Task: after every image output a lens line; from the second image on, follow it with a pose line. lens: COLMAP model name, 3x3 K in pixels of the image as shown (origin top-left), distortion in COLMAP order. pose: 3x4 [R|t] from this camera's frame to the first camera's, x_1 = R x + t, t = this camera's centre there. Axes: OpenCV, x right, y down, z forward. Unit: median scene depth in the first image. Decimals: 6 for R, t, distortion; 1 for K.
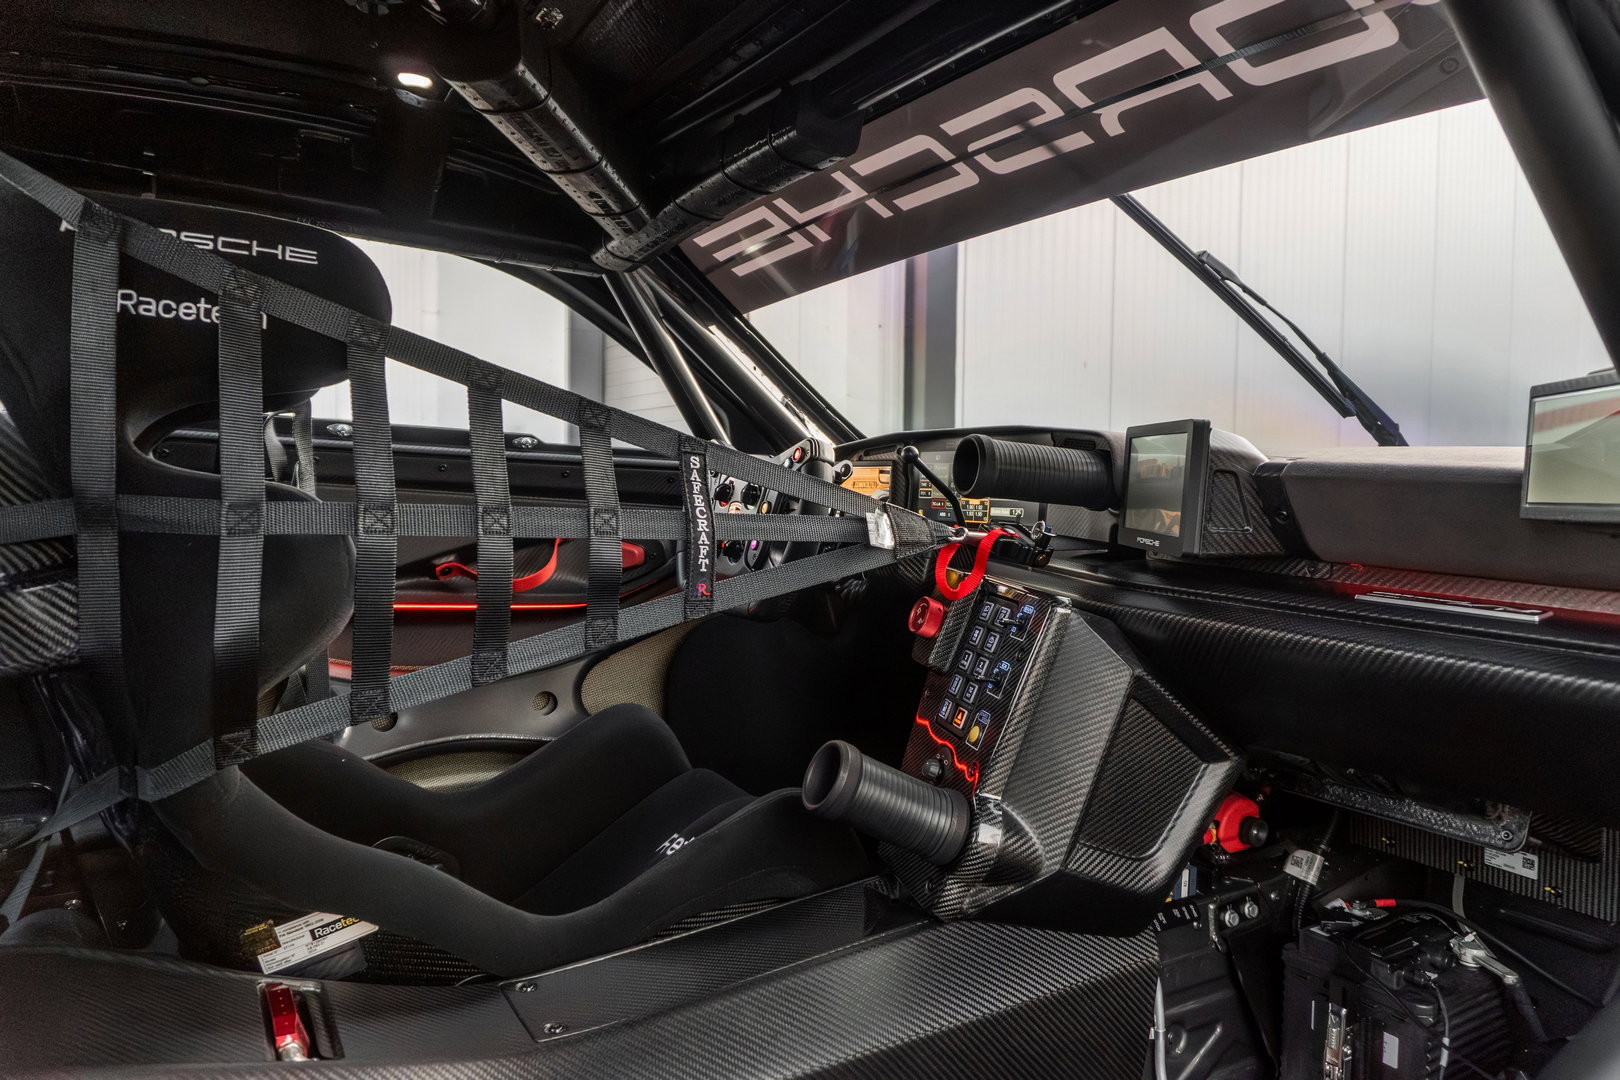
lens RADIAL K [[1087.4, 0, 822.9], [0, 1087.4, 538.0], [0, 0, 1]] dist [-0.013292, -0.003263]
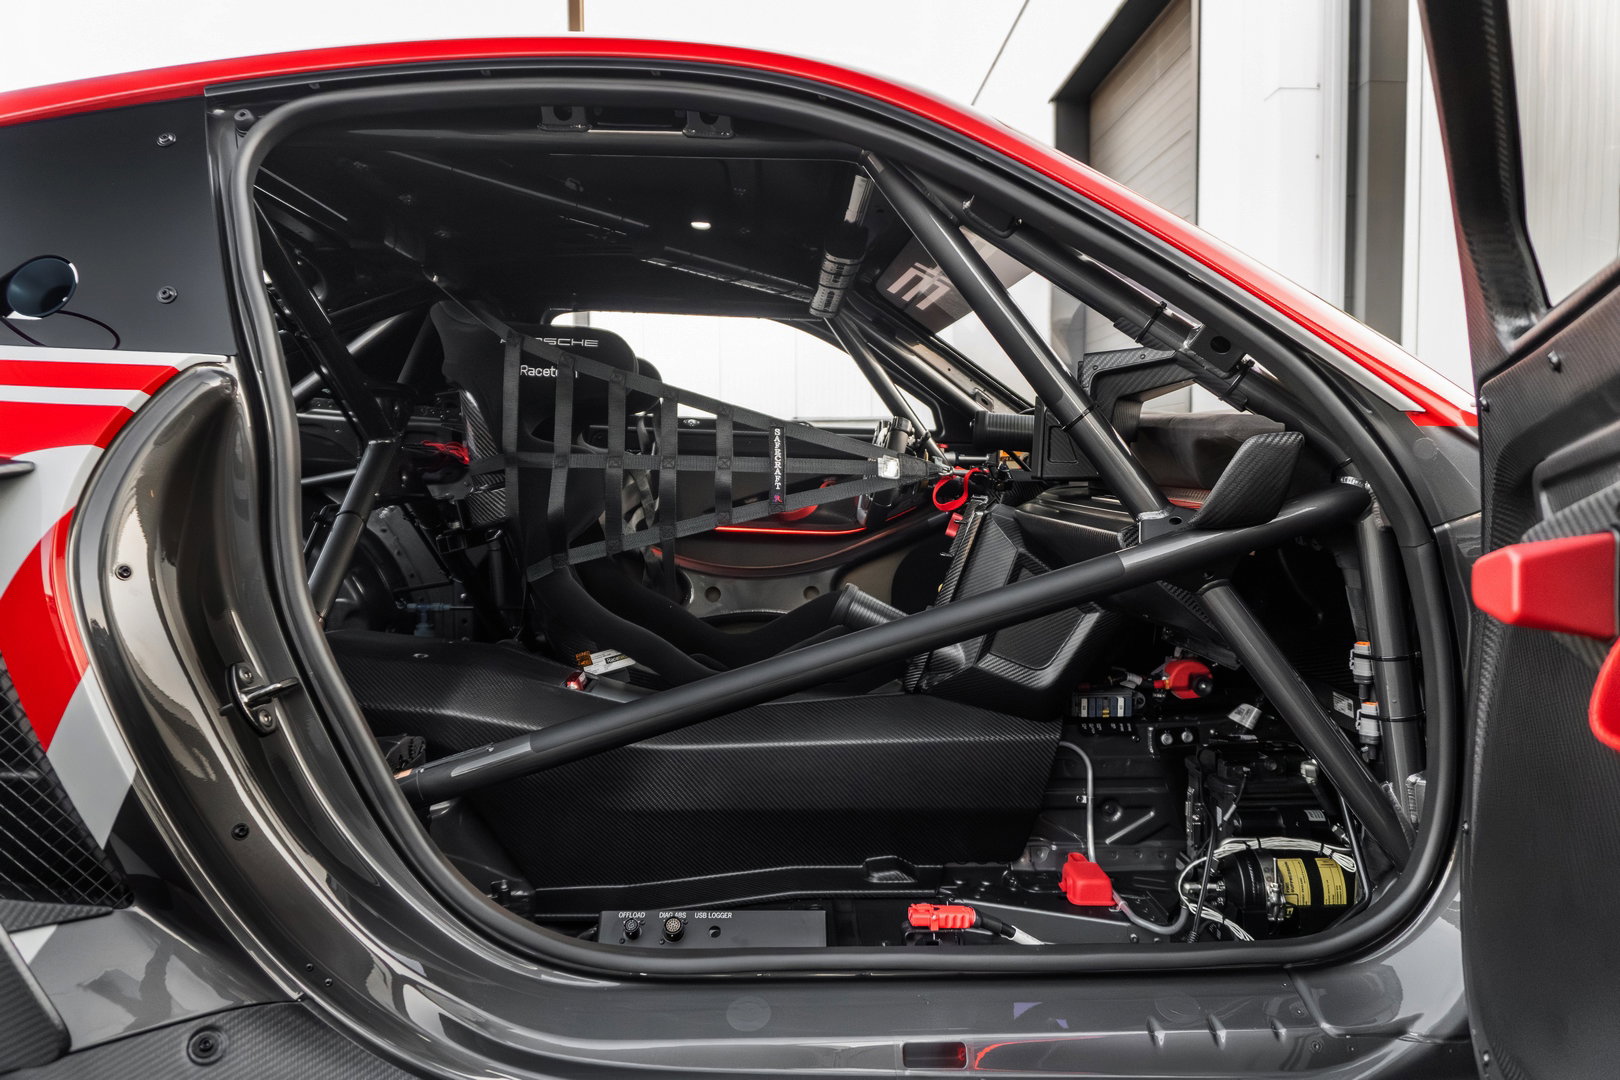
lens RADIAL K [[1087.4, 0, 822.9], [0, 1087.4, 538.0], [0, 0, 1]] dist [-0.013292, -0.003263]
pose [[0.879747, 0.013044, -0.475264, 0.796449], [-0.007911, 0.999887, 0.012800, 0.084068], [0.475377, -0.007501, 0.879750, -0.585220]]
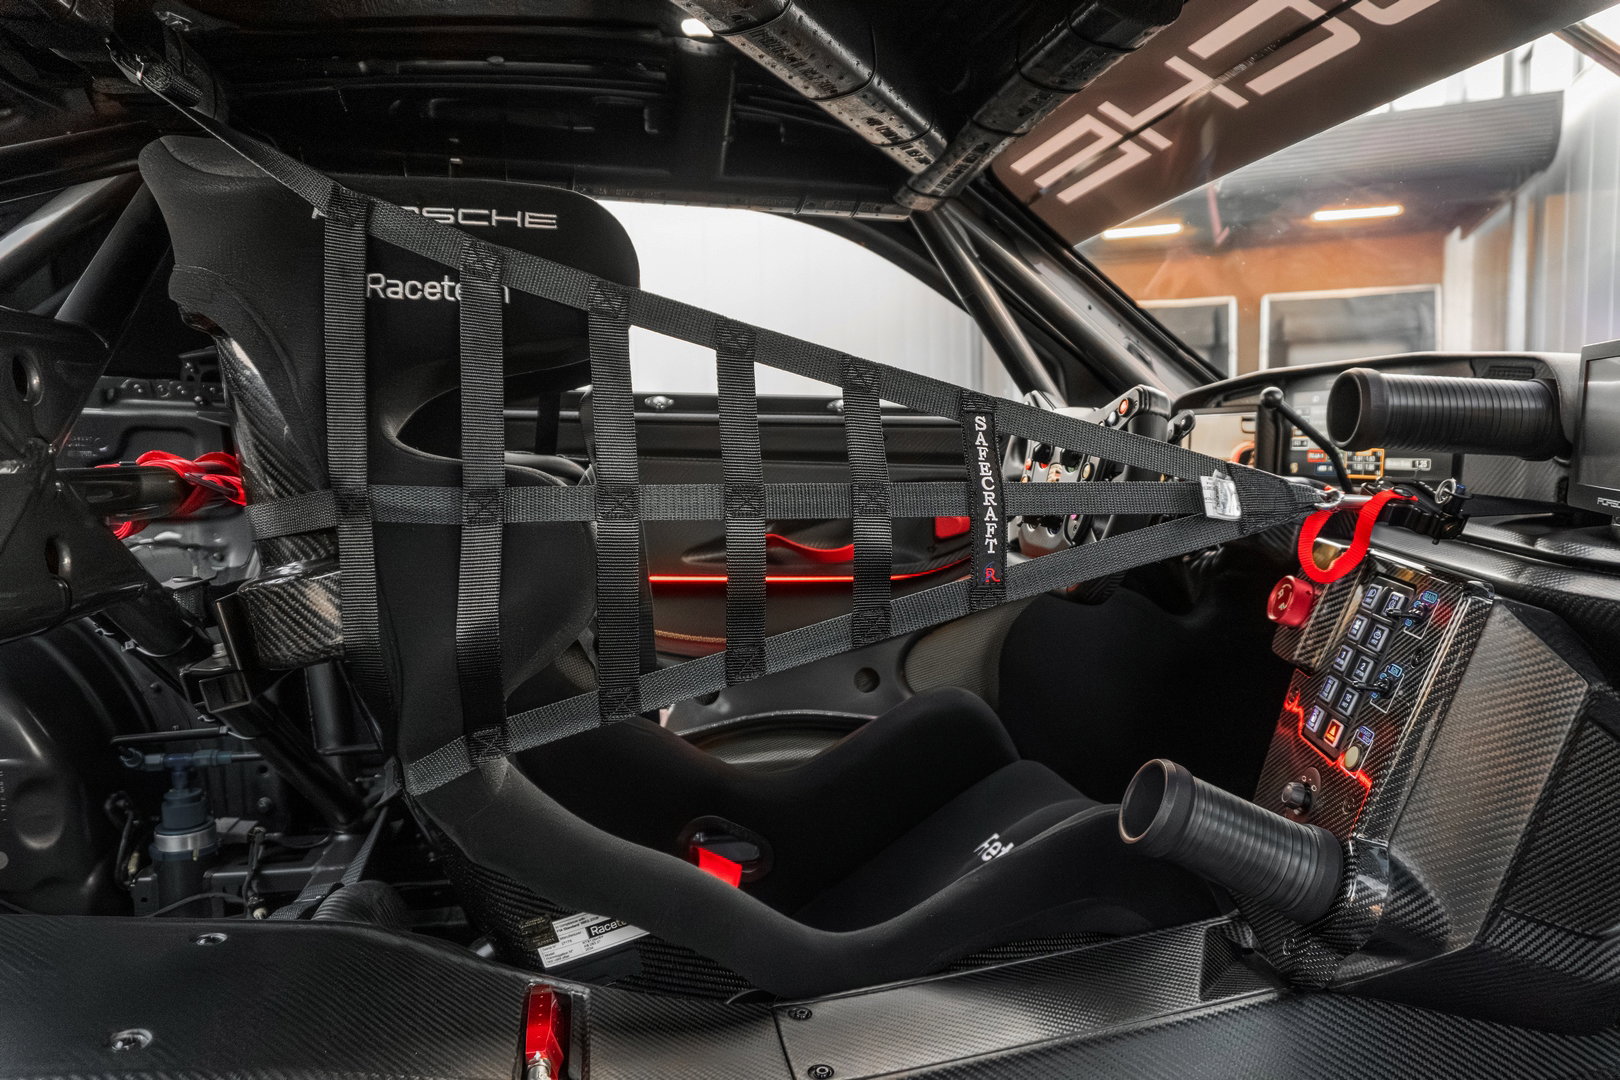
lens RADIAL K [[1087.4, 0, 822.9], [0, 1087.4, 538.0], [0, 0, 1]] dist [-0.013292, -0.003263]
pose [[0.941528, -0.007638, -0.336849, 0.046756], [0.022430, 0.998946, 0.040041, -0.016274], [0.336188, -0.045255, 0.940707, 0.154101]]
